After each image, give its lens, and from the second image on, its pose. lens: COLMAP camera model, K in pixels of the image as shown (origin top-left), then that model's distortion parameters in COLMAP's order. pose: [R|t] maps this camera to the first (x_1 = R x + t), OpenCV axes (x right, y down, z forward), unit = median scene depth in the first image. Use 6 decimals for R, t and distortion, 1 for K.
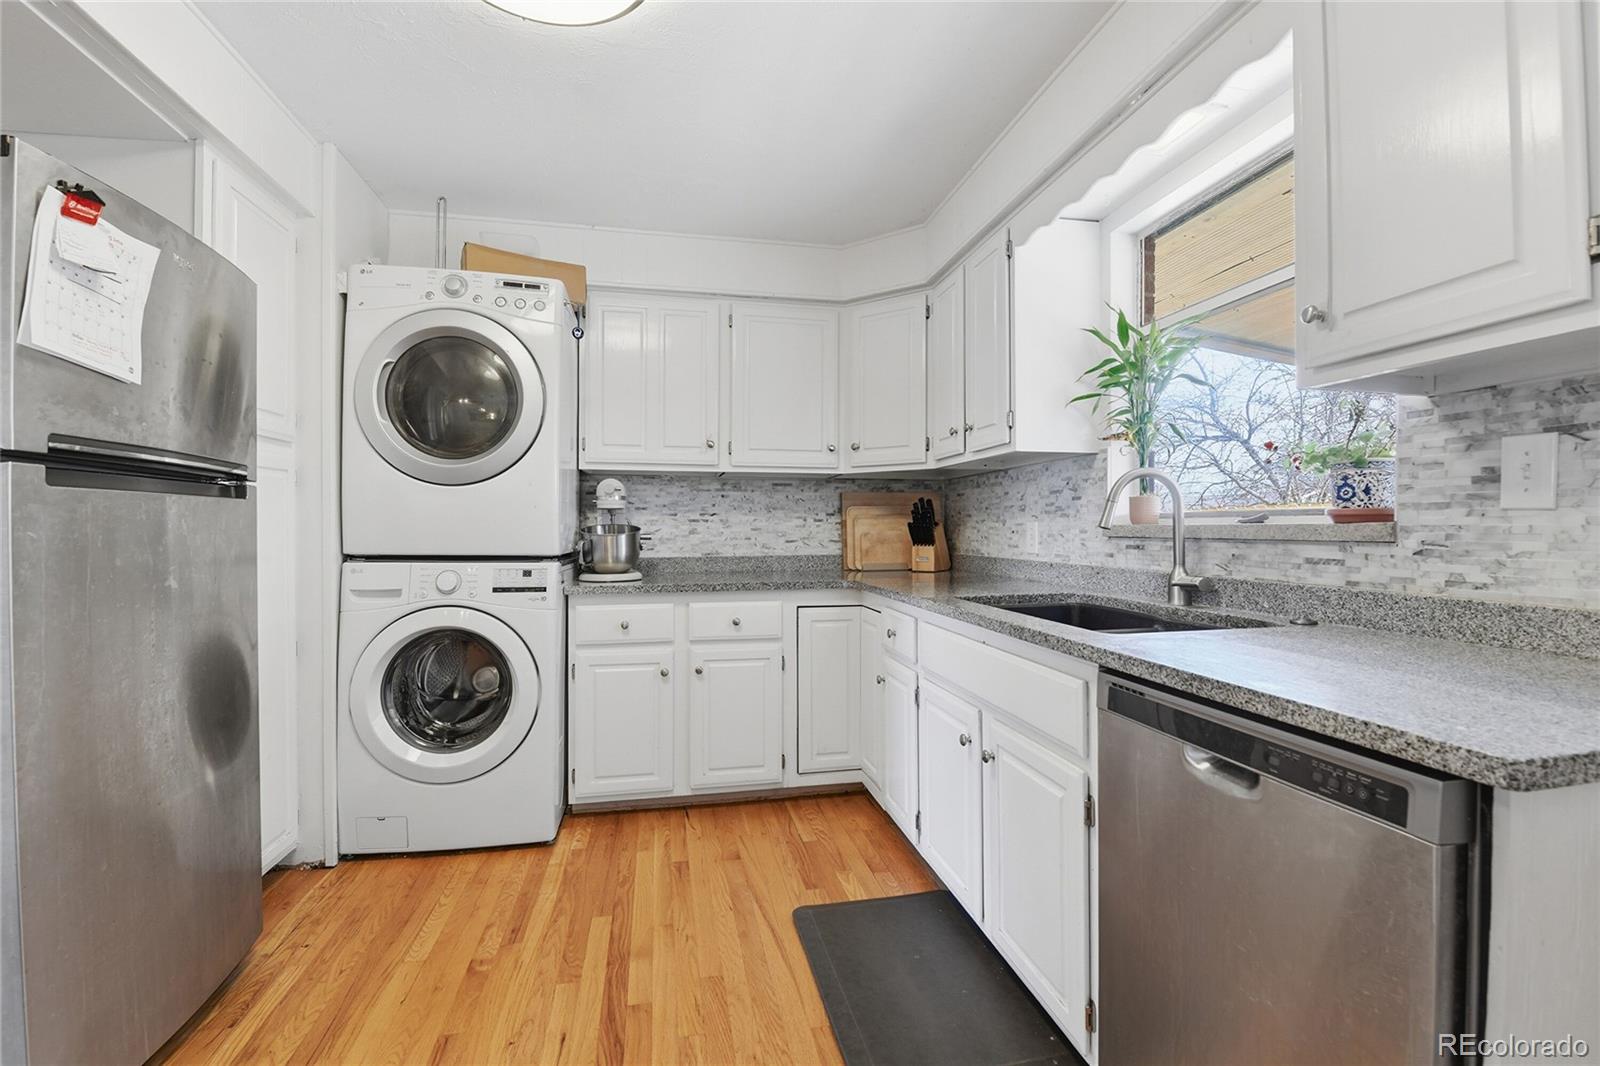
lens RADIAL K [[714.6, 0, 805.6], [0, 714.6, 528.7], [0, 0, 1]] dist [0.002626, -0.010139]
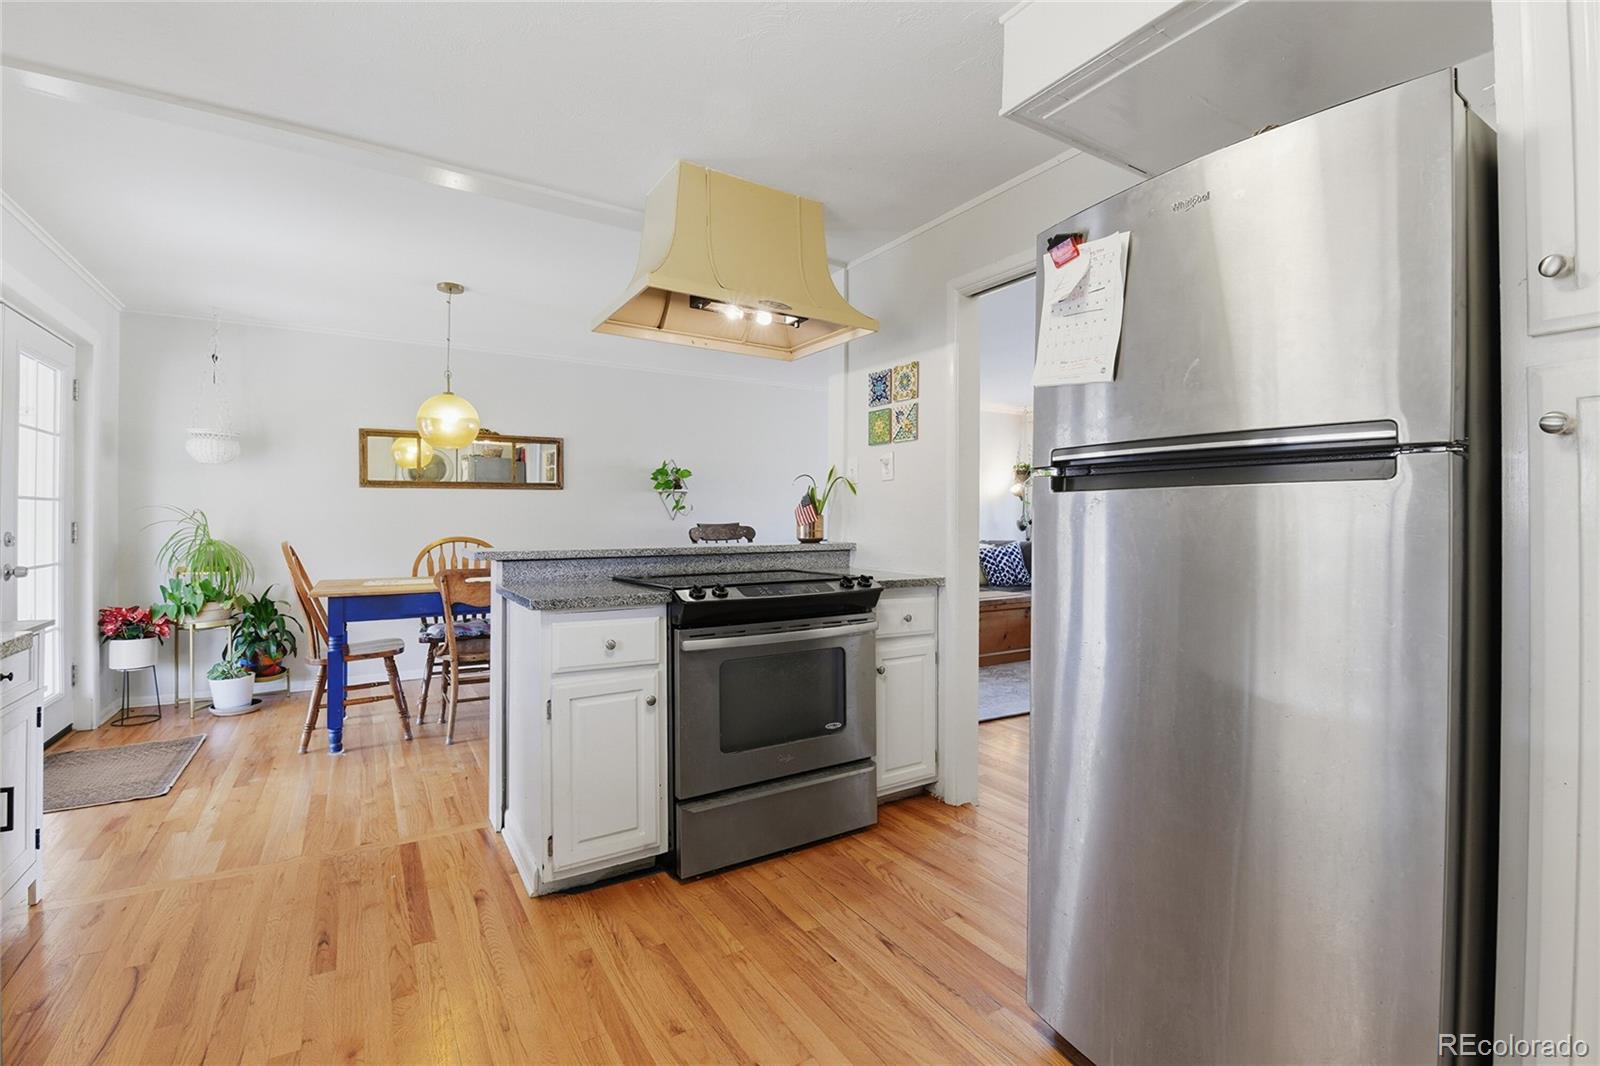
lens RADIAL K [[701.0, 0, 802.0], [0, 701.0, 512.8], [0, 0, 1]] dist [0.000300, -0.010677]
pose [[-0.934430, -0.008427, -0.356046, -0.113339], [-0.005139, 0.999935, -0.010180, -0.004318], [0.356109, -0.007682, -0.934413, 1.032714]]
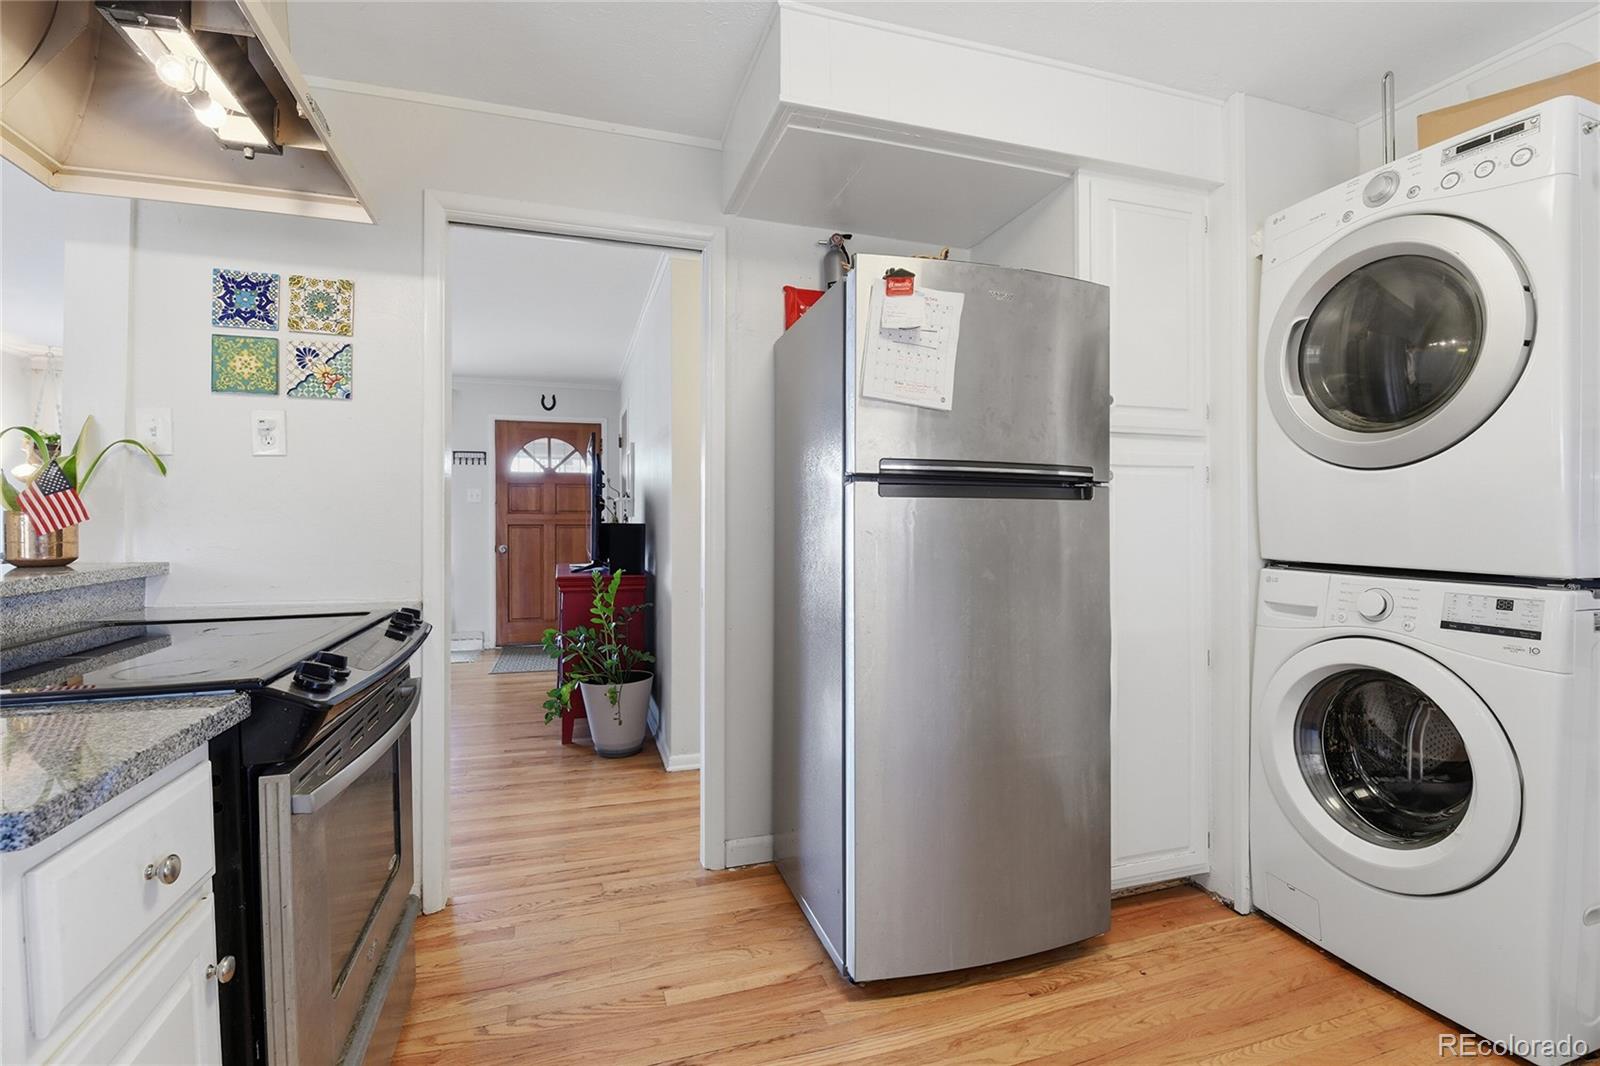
lens RADIAL K [[717.8, 0, 788.7], [0, 717.8, 521.8], [0, 0, 1]] dist [-0.000304, -0.012832]
pose [[0.107455, -0.002158, -0.994208, 0.150401], [-0.003623, 0.999990, -0.002562, -0.004428], [0.994203, 0.003877, 0.107446, 0.349272]]
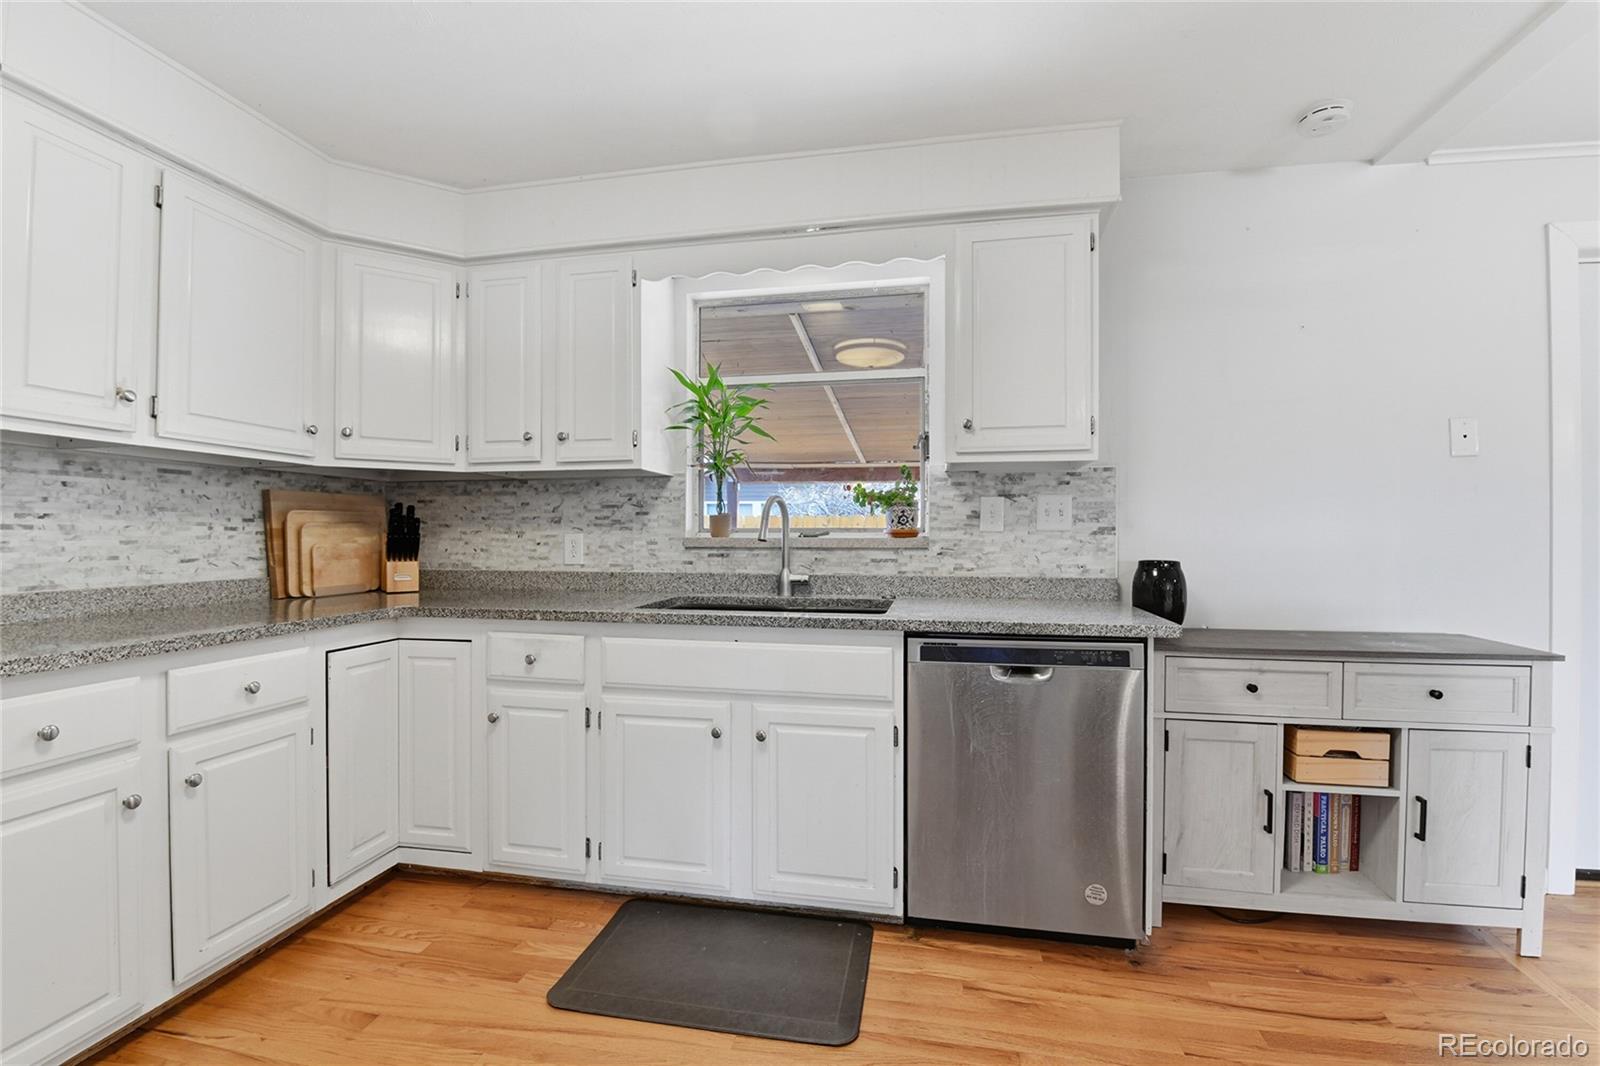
lens RADIAL K [[706.6, 0, 800.0], [0, 706.6, 533.0], [0, 0, 1]] dist [-0.017785, -0.000381]
pose [[0.379699, 0.006691, 0.925086, -0.583429], [-0.000449, 0.999975, -0.007048, -0.004437], [-0.925110, 0.002261, 0.379692, 0.369346]]
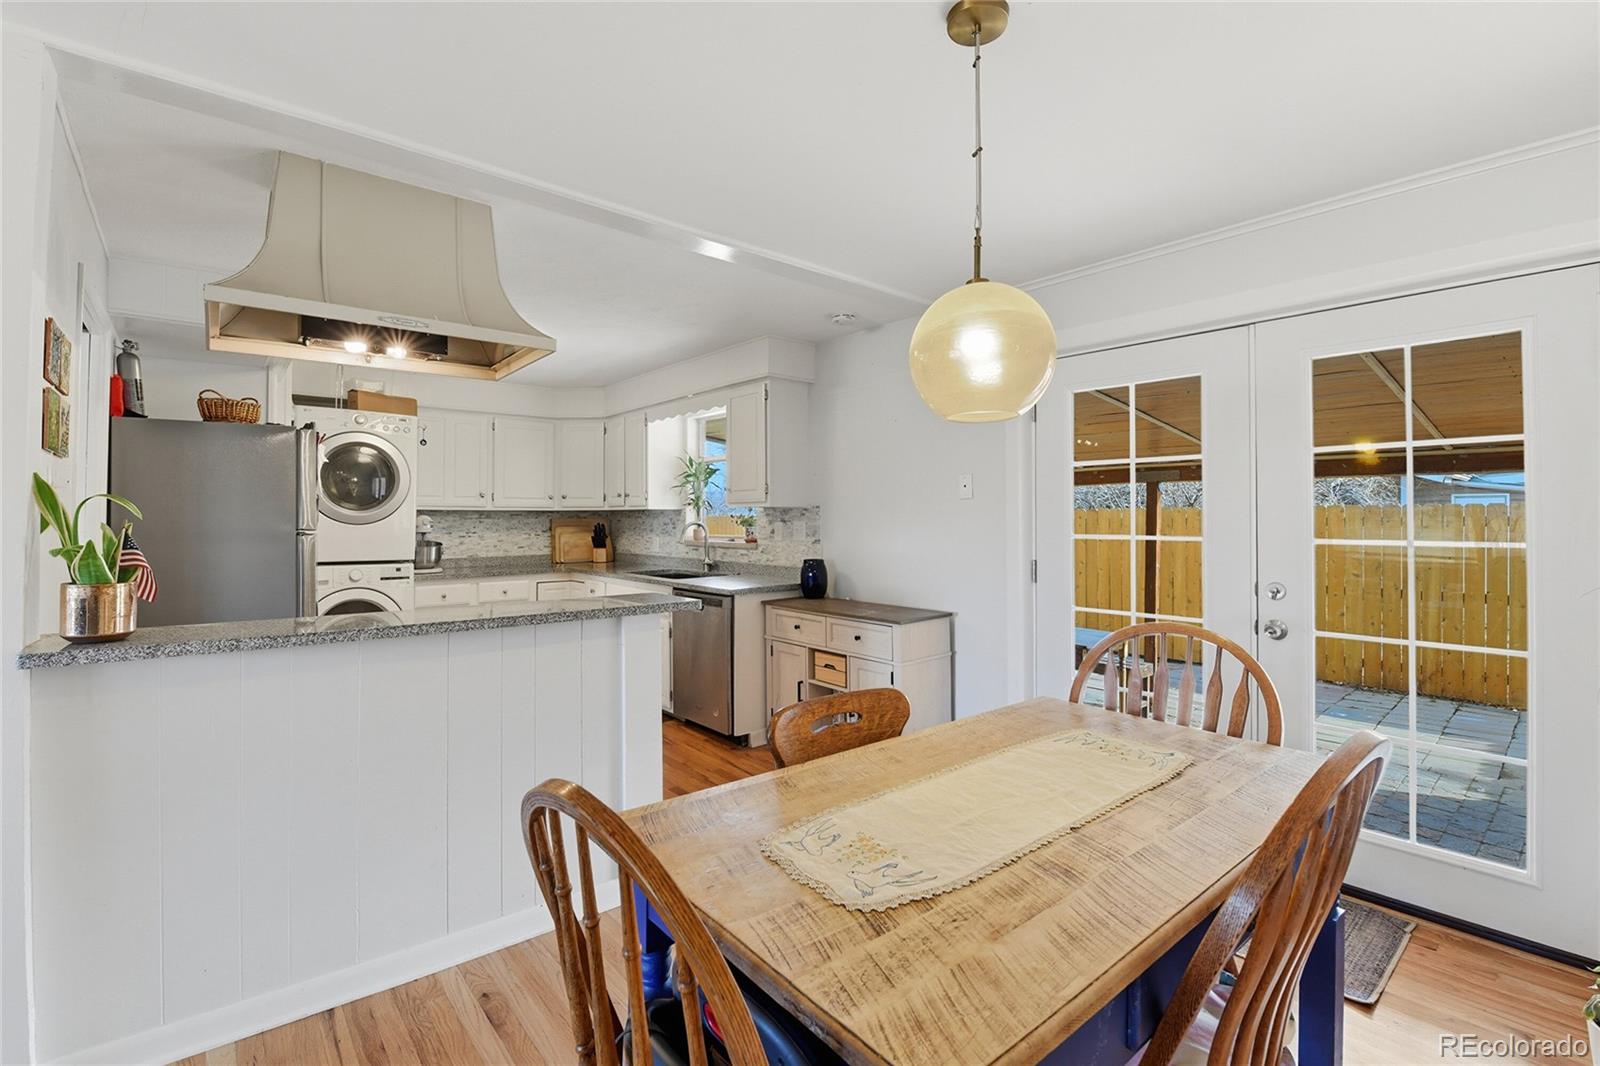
lens RADIAL K [[714.6, 0, 805.6], [0, 714.6, 528.7], [0, 0, 1]] dist [0.002626, -0.010139]
pose [[0.875412, -0.009312, 0.483288, -0.378028], [0.002429, 0.999887, 0.014866, -0.077025], [-0.483372, -0.011840, 0.875335, -1.270313]]
